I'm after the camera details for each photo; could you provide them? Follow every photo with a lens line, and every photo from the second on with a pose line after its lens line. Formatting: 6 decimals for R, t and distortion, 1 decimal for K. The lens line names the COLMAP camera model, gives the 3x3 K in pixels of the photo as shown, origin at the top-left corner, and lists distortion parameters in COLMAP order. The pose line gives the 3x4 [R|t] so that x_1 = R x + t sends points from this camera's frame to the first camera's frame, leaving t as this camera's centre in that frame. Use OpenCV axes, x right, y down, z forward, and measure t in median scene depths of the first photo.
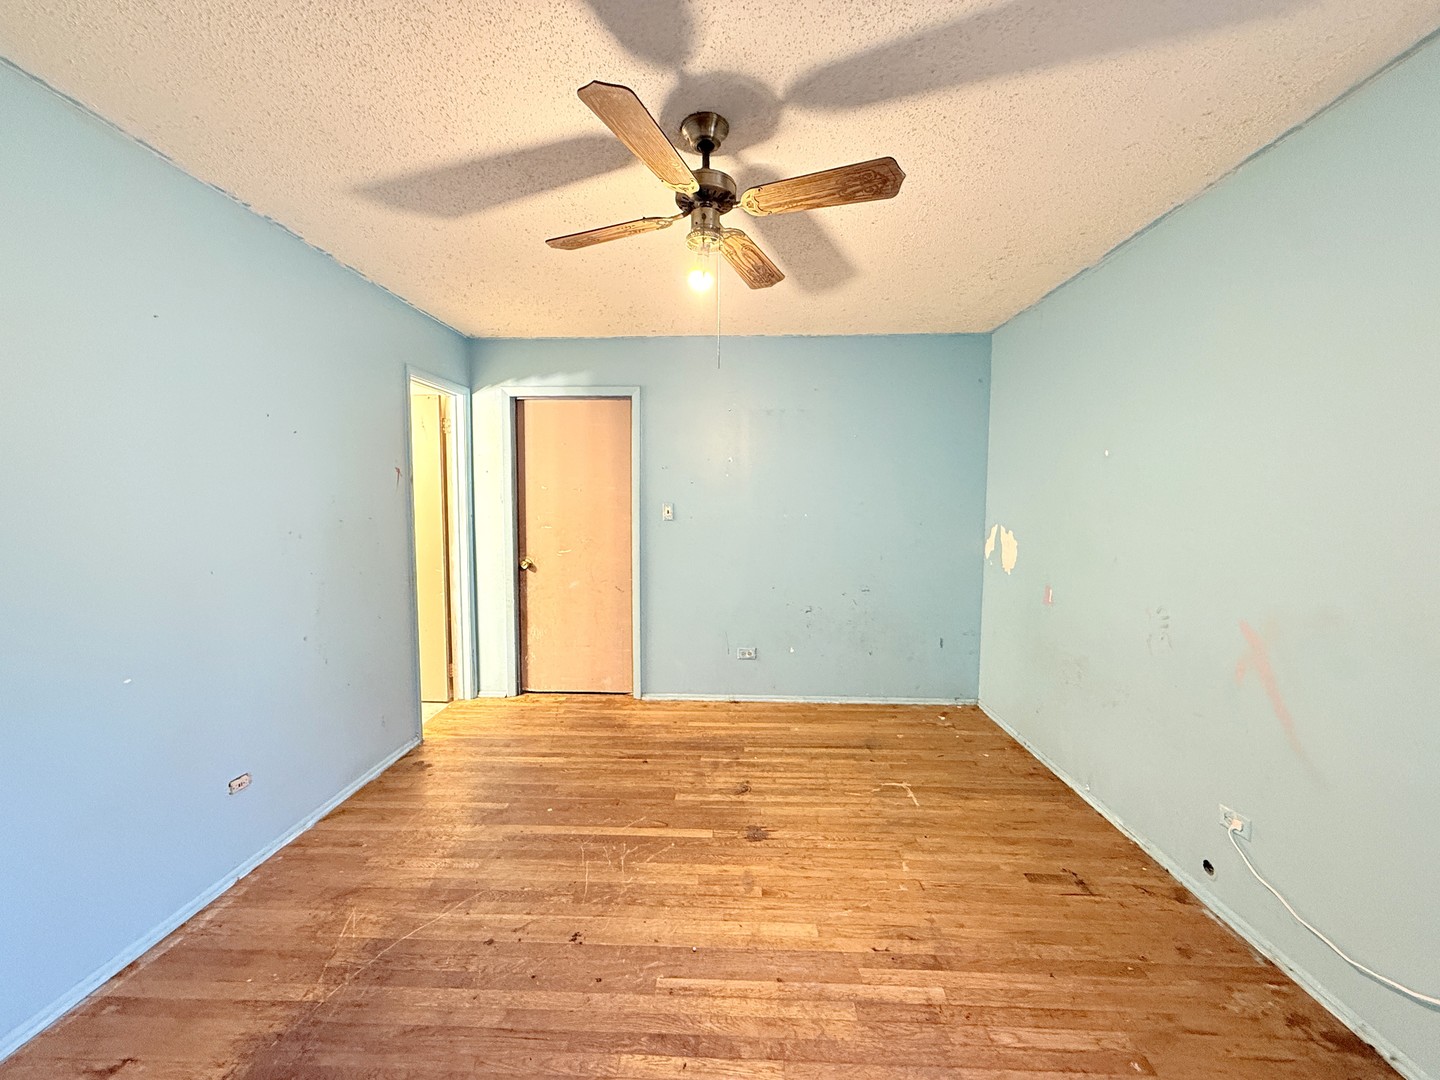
lens RADIAL K [[577.9, 0, 715.0], [0, 577.9, 541.5], [0, 0, 1]] dist [-0.000379, -0.000035]
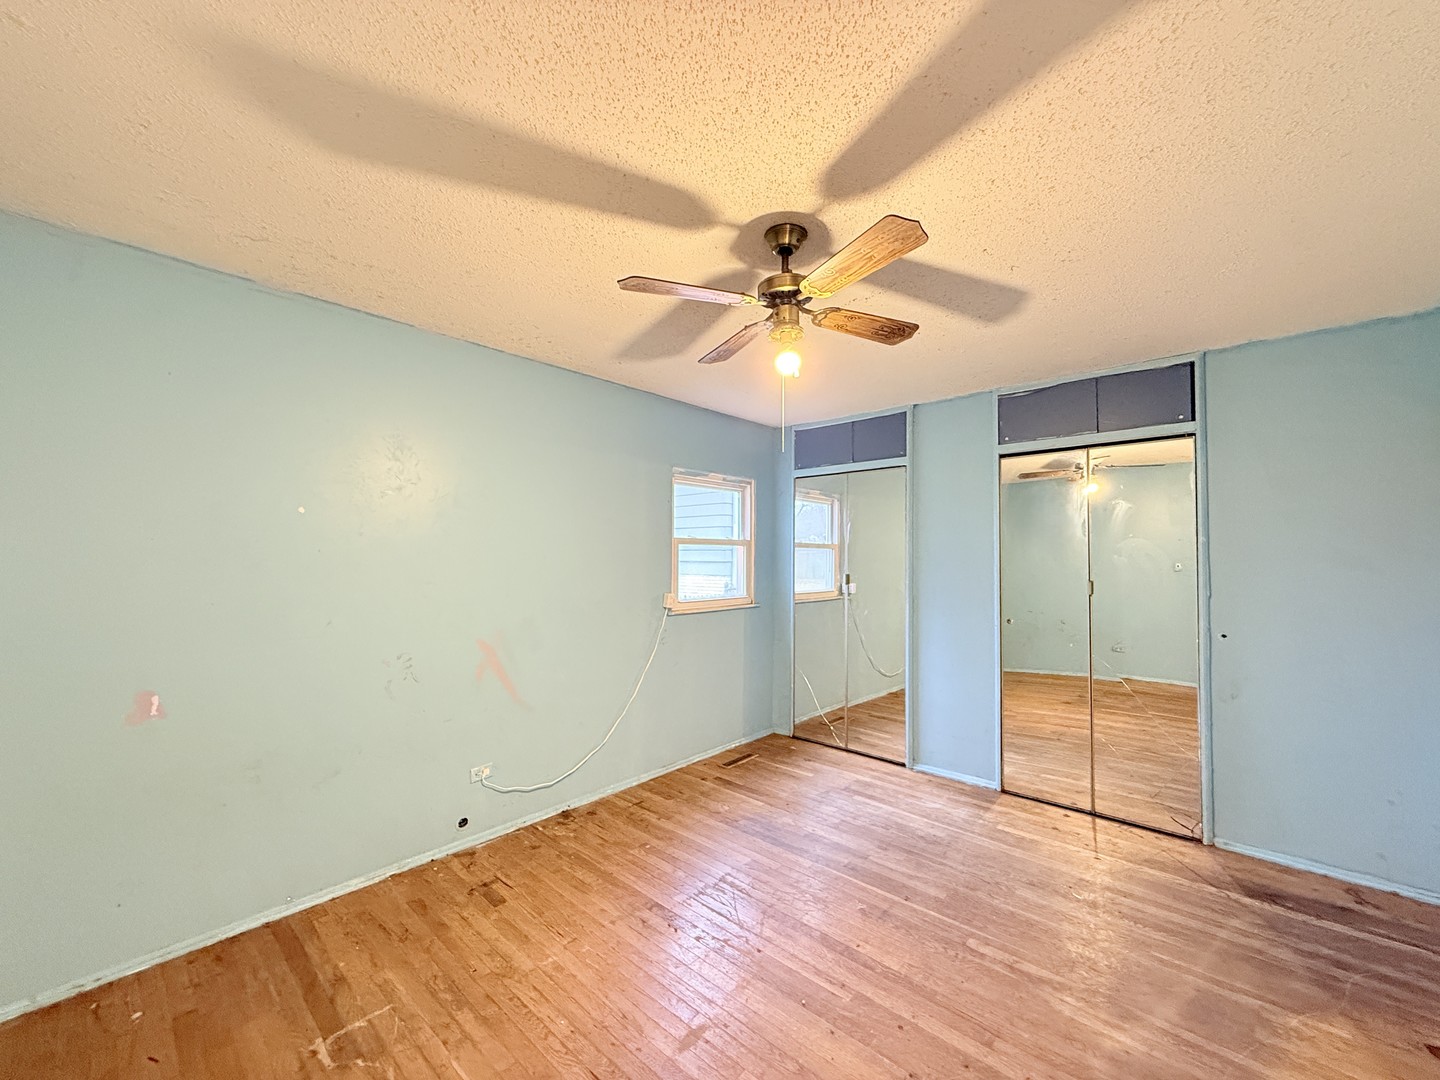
lens RADIAL K [[577.9, 0, 718.8], [0, 577.9, 550.1], [0, 0, 1]] dist [-0.000379, -0.000035]
pose [[-0.775277, -0.001373, 0.631620, -0.530463], [0.035051, 0.998363, 0.045194, -0.143047], [-0.630648, 0.057177, -0.773960, 1.722814]]
